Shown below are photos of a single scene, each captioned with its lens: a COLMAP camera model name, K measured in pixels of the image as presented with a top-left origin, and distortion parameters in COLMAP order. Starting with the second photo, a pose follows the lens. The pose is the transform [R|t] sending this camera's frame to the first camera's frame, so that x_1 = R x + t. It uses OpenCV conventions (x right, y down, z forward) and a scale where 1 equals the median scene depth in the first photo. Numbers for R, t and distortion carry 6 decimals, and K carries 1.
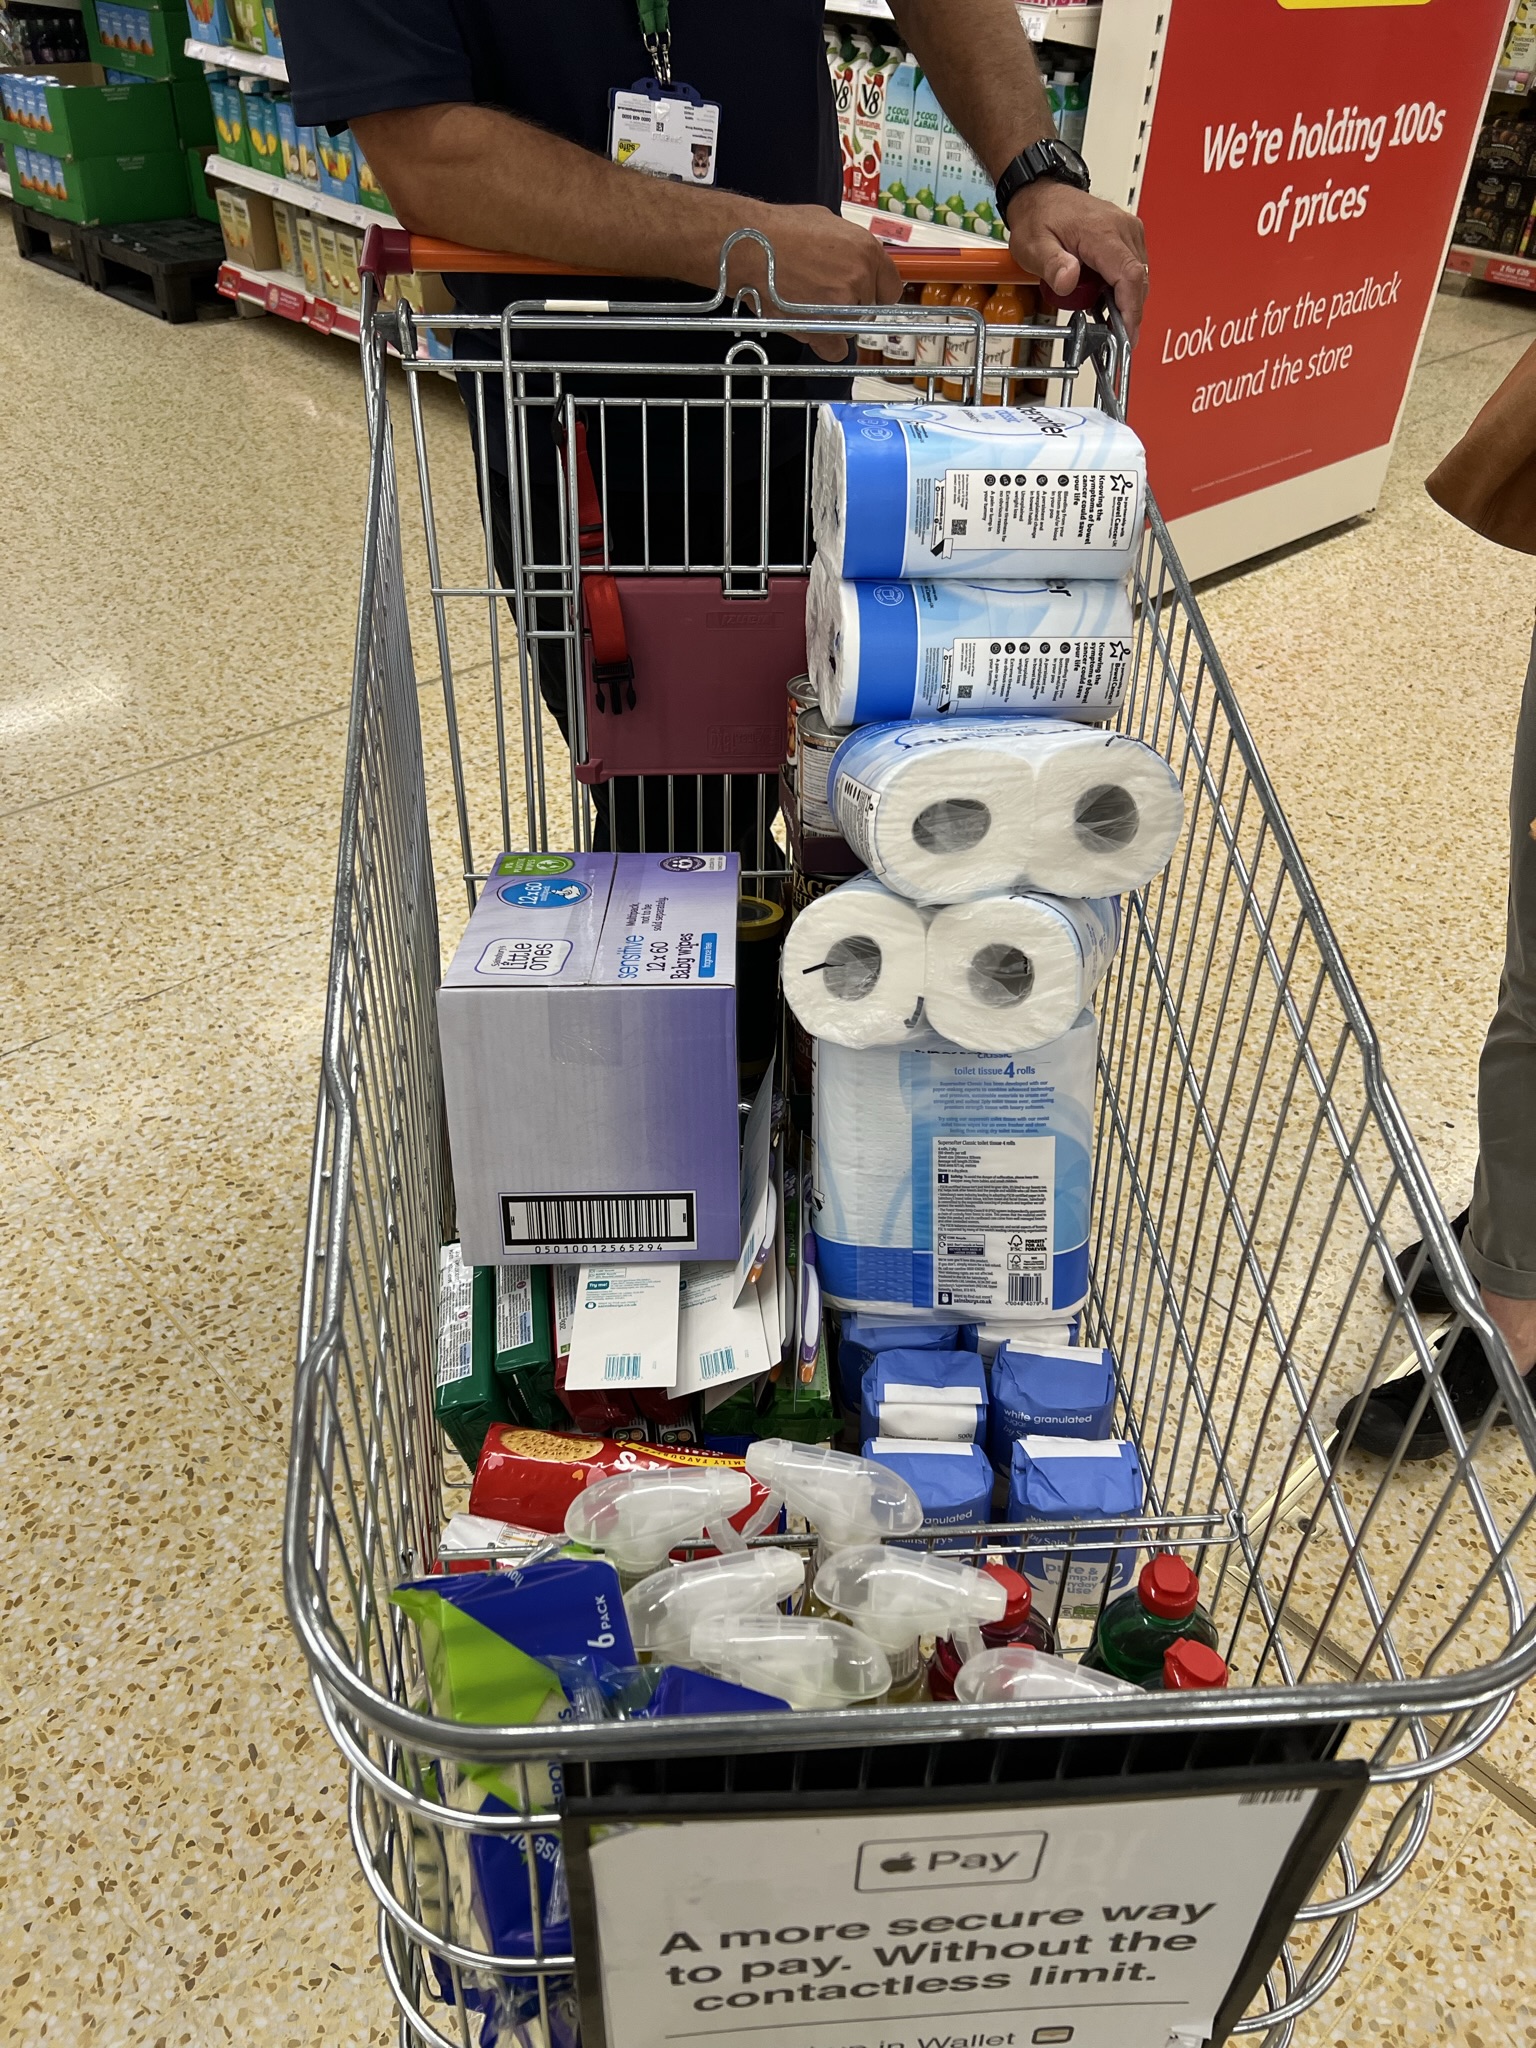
lens RADIAL K [[1549.6, 0, 768.8], [0, 1549.6, 1022.1], [0, 0, 1]] dist [-0.001232, -0.000267]
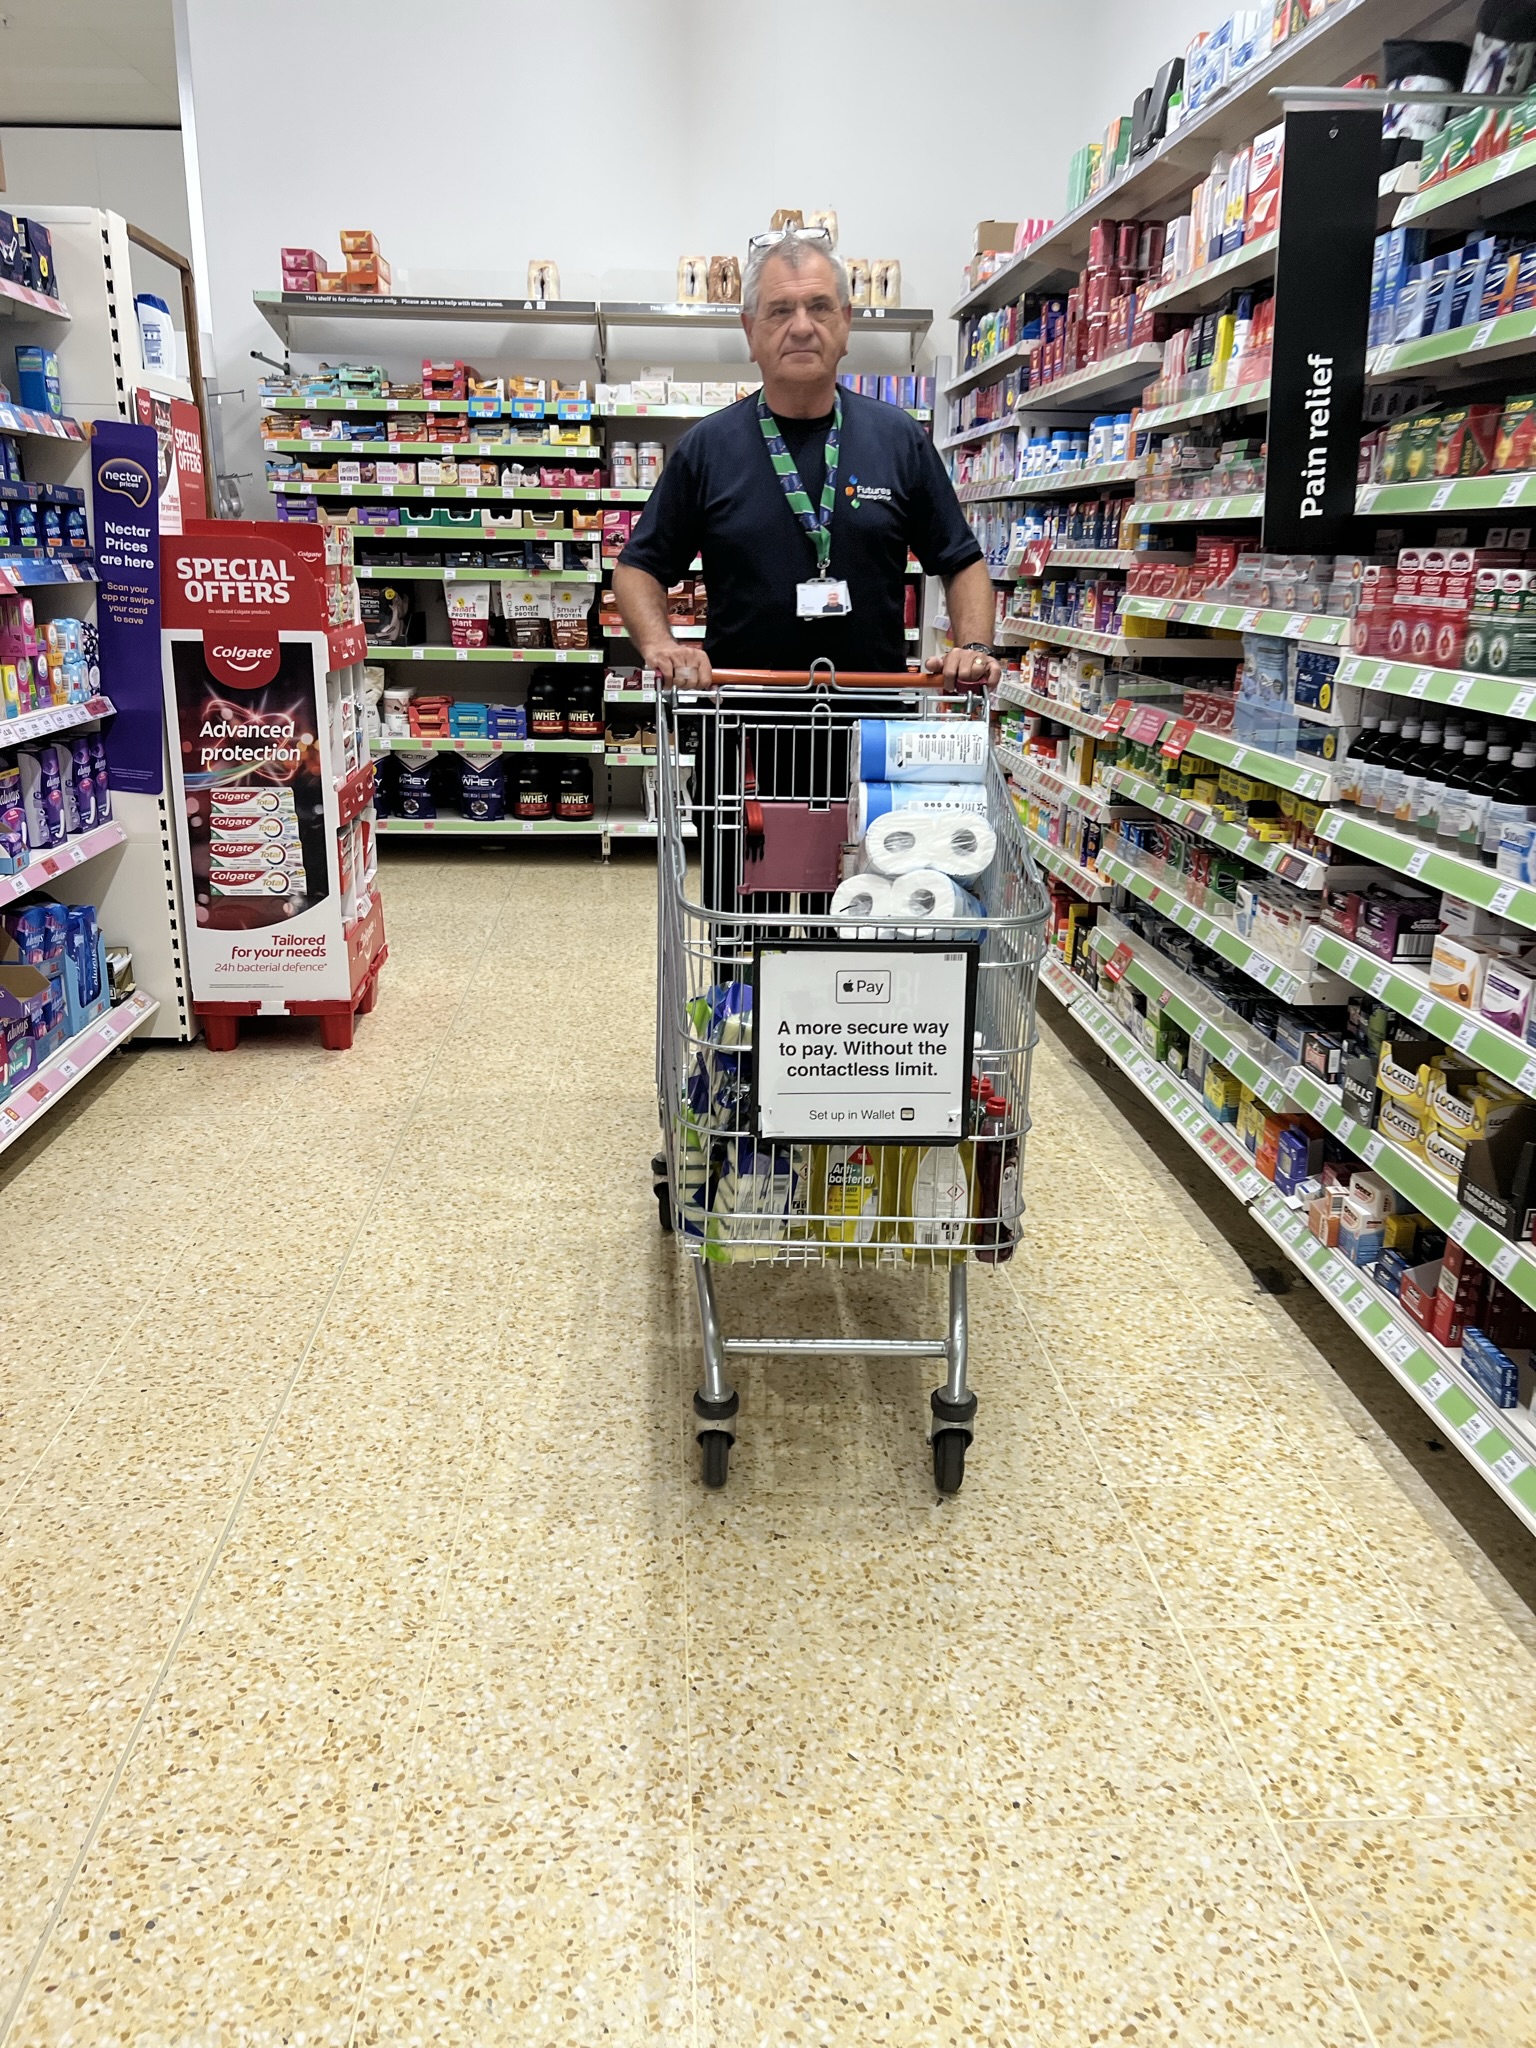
lens RADIAL K [[1549.6, 0, 769.0], [0, 1549.6, 1025.3], [0, 0, 1]] dist [-0.001232, -0.000267]
pose [[0.997928, 0.009141, -0.063692, 0.058618], [-0.033014, 0.922374, -0.384884, 0.888656], [0.055230, 0.386189, 0.920765, -0.934896]]
